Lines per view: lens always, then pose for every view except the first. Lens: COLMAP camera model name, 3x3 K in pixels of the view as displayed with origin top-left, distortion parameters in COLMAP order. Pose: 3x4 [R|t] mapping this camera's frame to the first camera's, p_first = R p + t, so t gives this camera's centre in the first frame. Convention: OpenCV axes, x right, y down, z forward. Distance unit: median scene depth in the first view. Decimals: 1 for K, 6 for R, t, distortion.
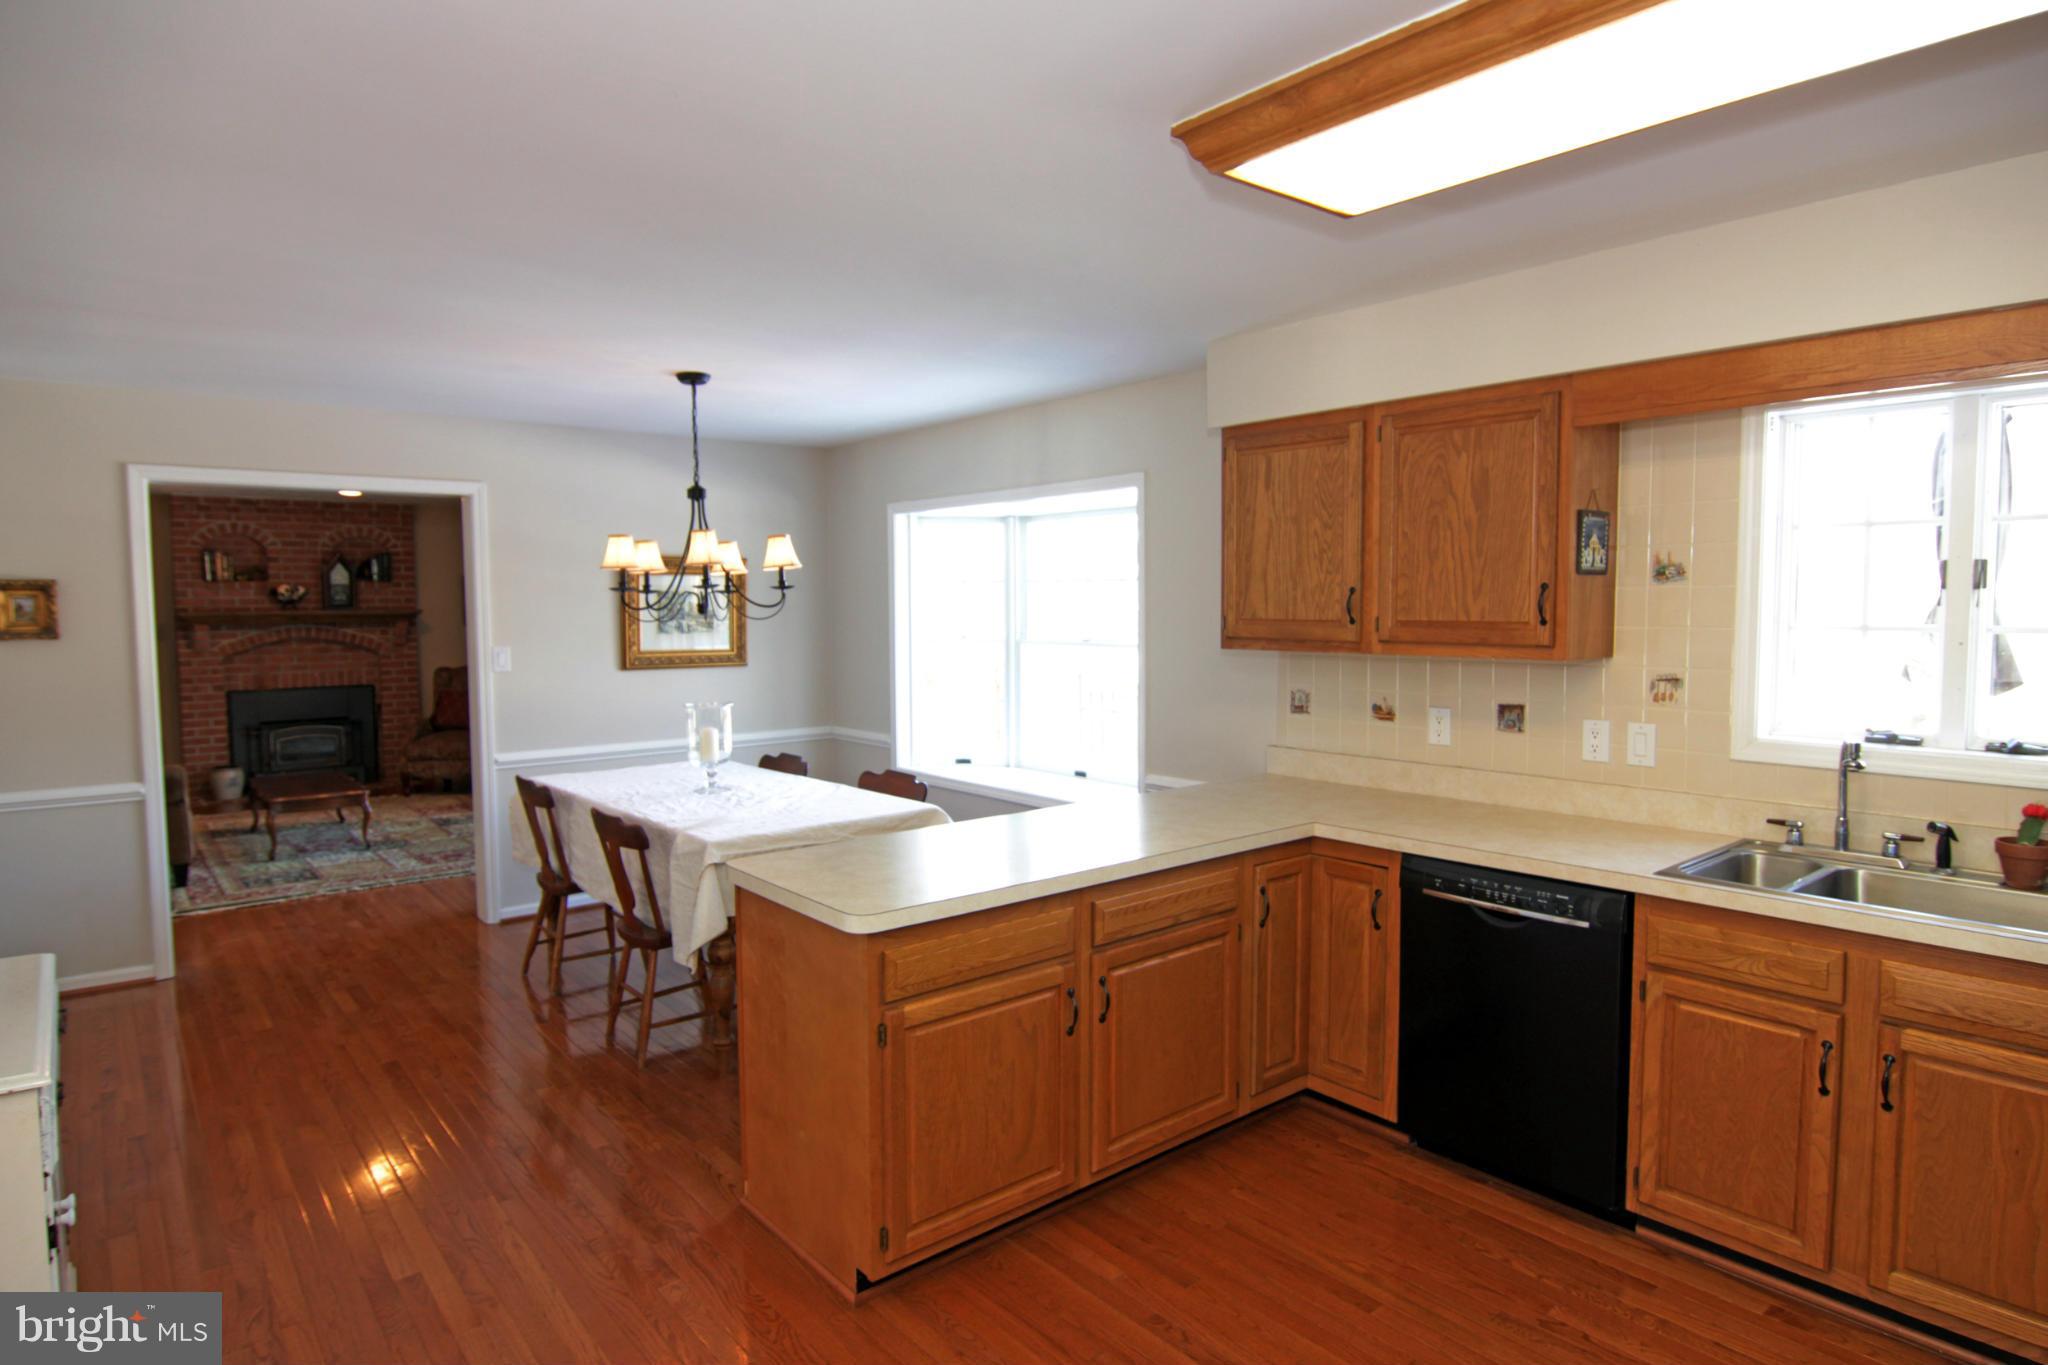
lens RADIAL K [[1158.5, 0, 1035.9], [0, 1158.5, 684.1], [0, 0, 1]] dist [-0.014491, -0.000386]
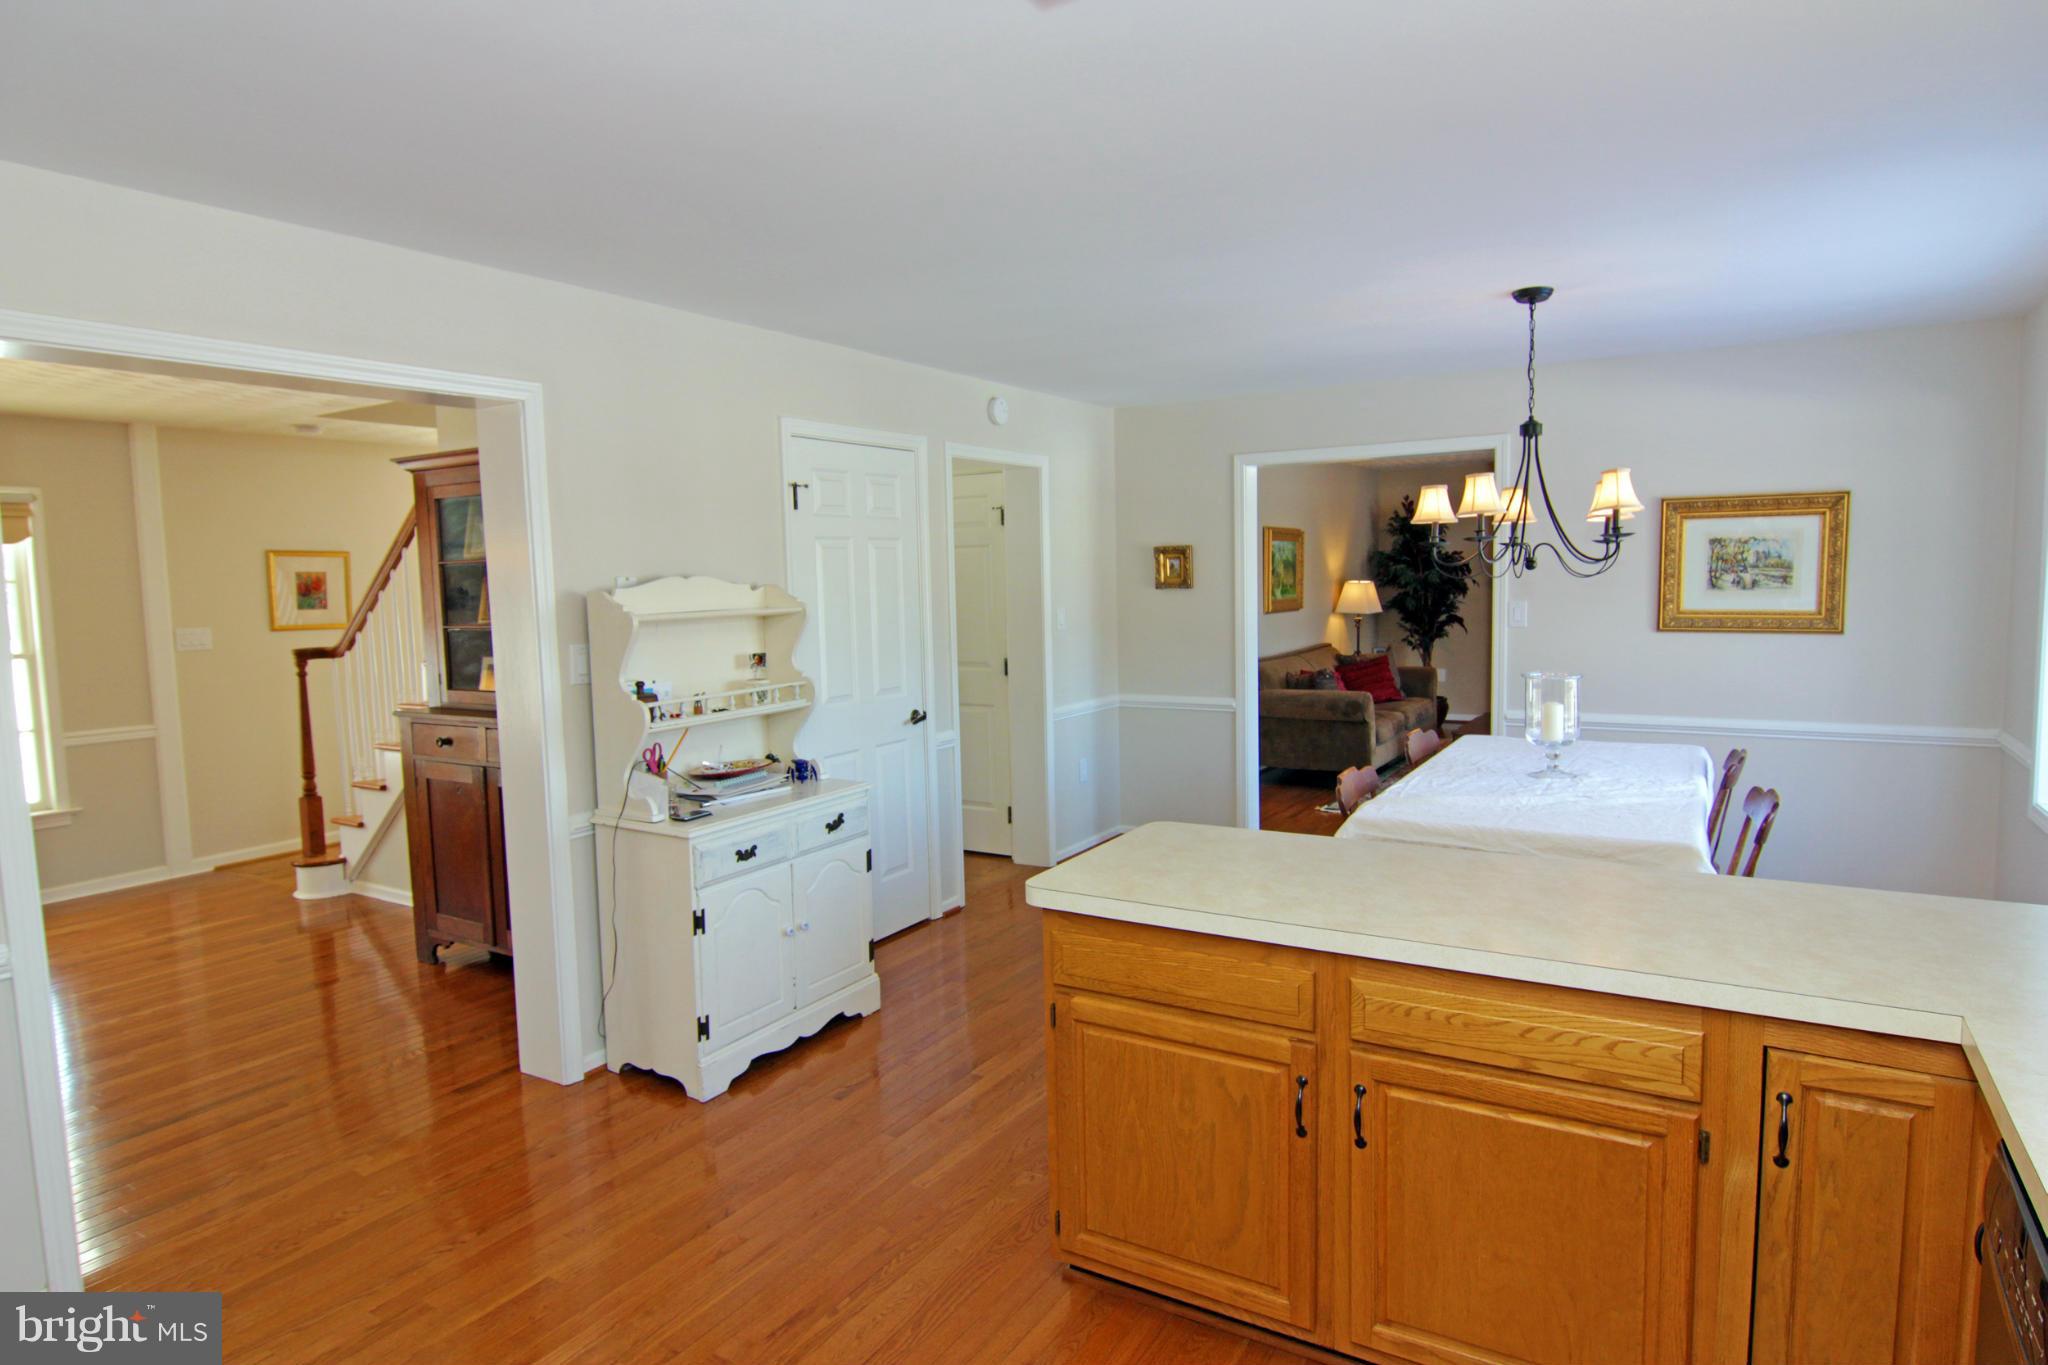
lens RADIAL K [[1158.5, 0, 1019.9], [0, 1158.5, 686.5], [0, 0, 1]] dist [-0.014491, -0.000386]
pose [[0.313981, 0.092219, -0.944940, 0.300126], [-0.044687, 0.995604, 0.082315, -0.019898], [0.948377, 0.016382, 0.316721, 0.264892]]
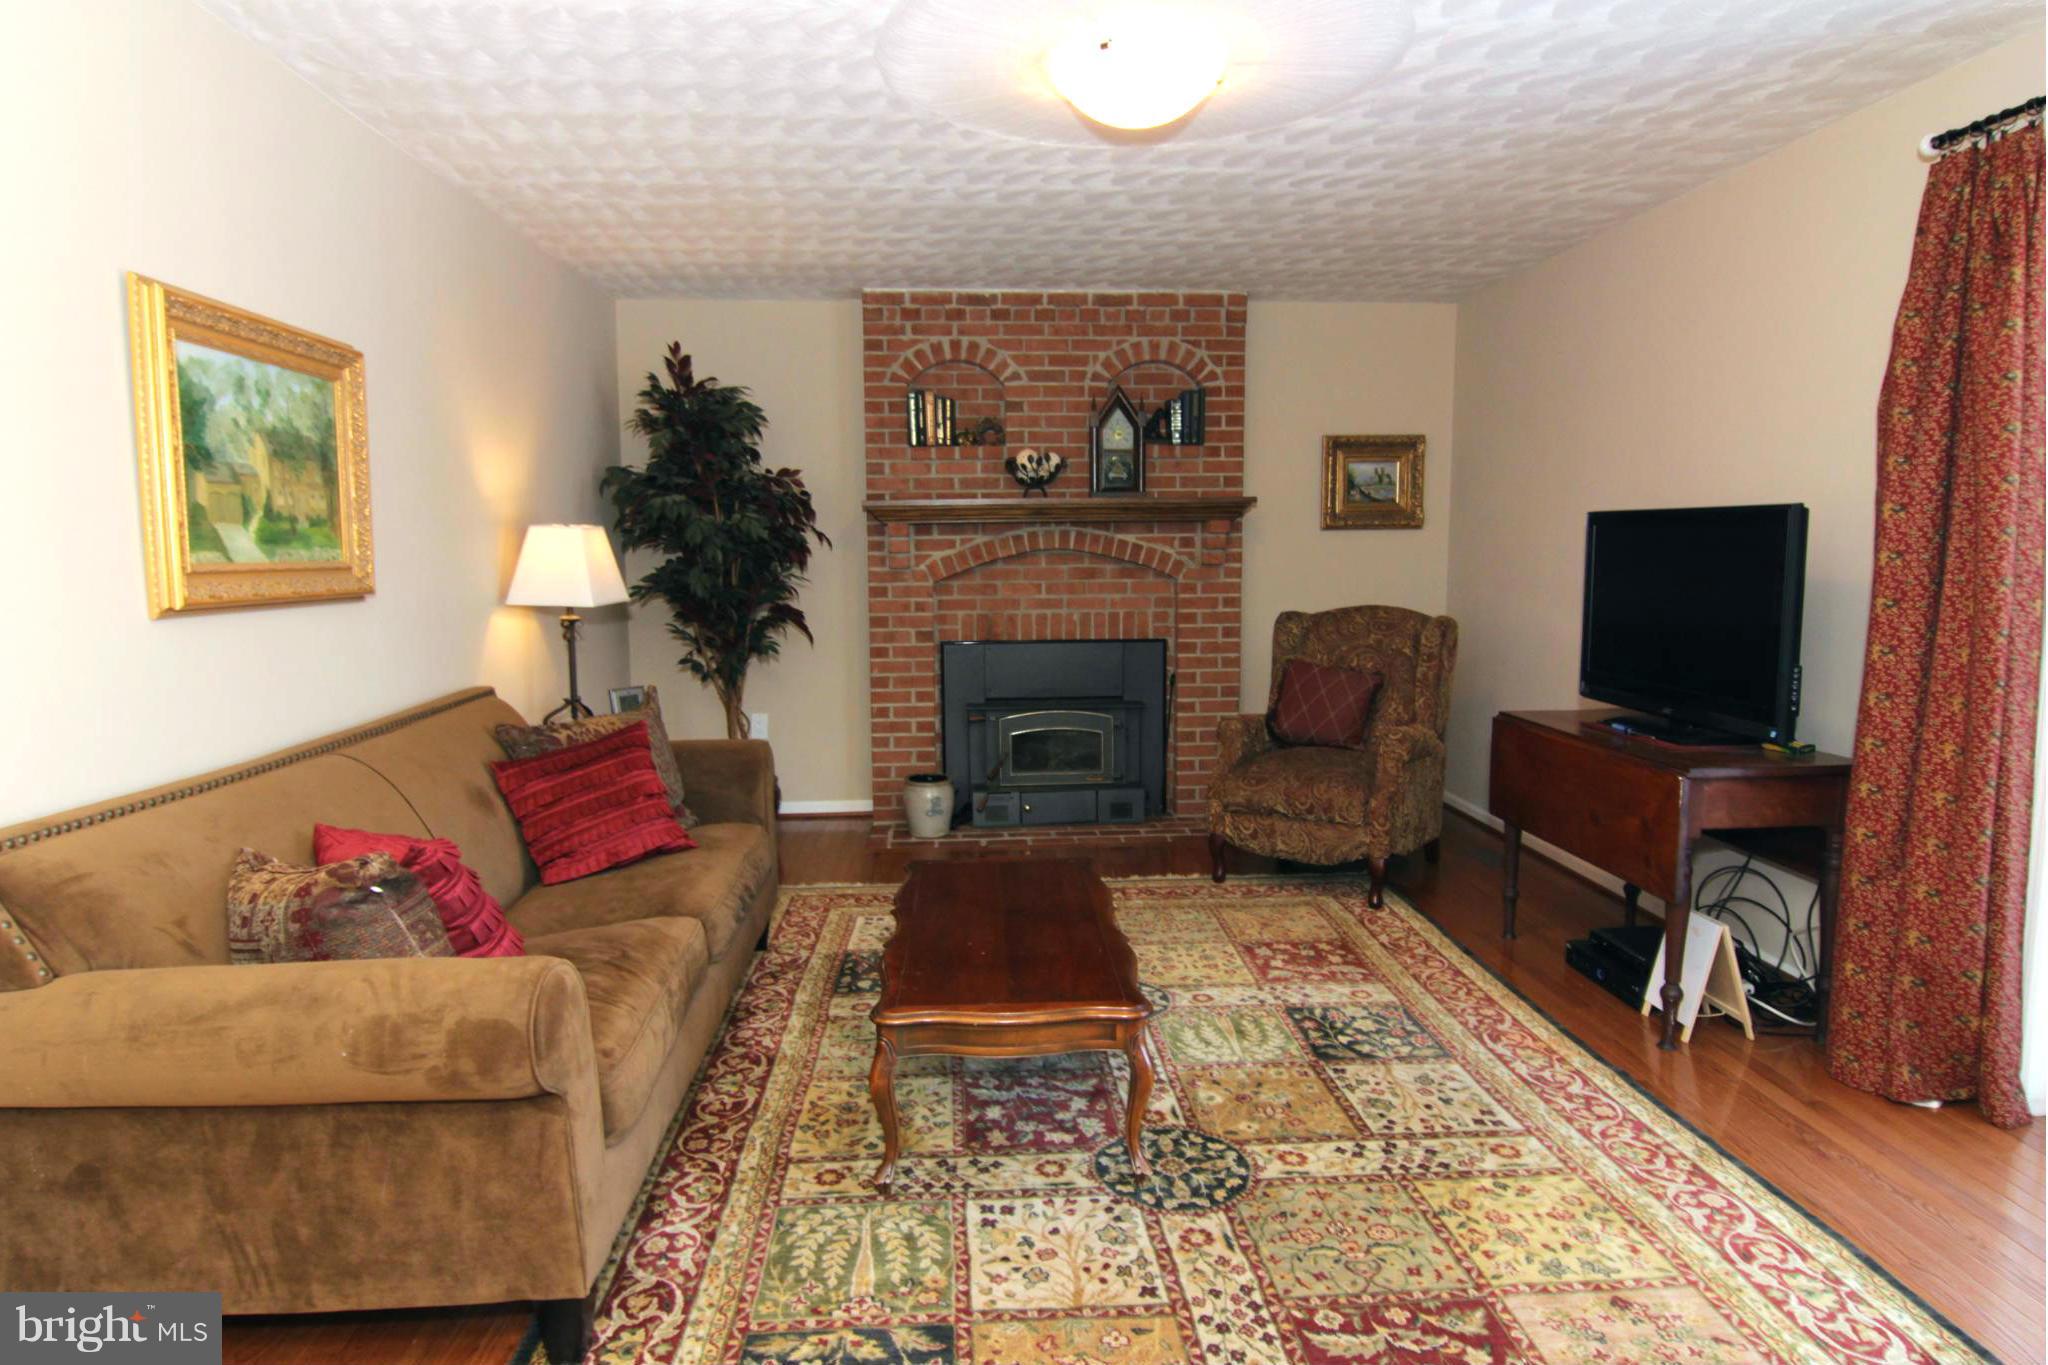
lens RADIAL K [[1158.5, 0, 1028.2], [0, 1158.5, 667.1], [0, 0, 1]] dist [-0.014491, -0.000386]
pose [[0.805043, 0.059700, -0.590205, -0.496224], [-0.037408, 0.998052, 0.049930, -0.017810], [0.592036, -0.018117, 0.805708, 0.853287]]
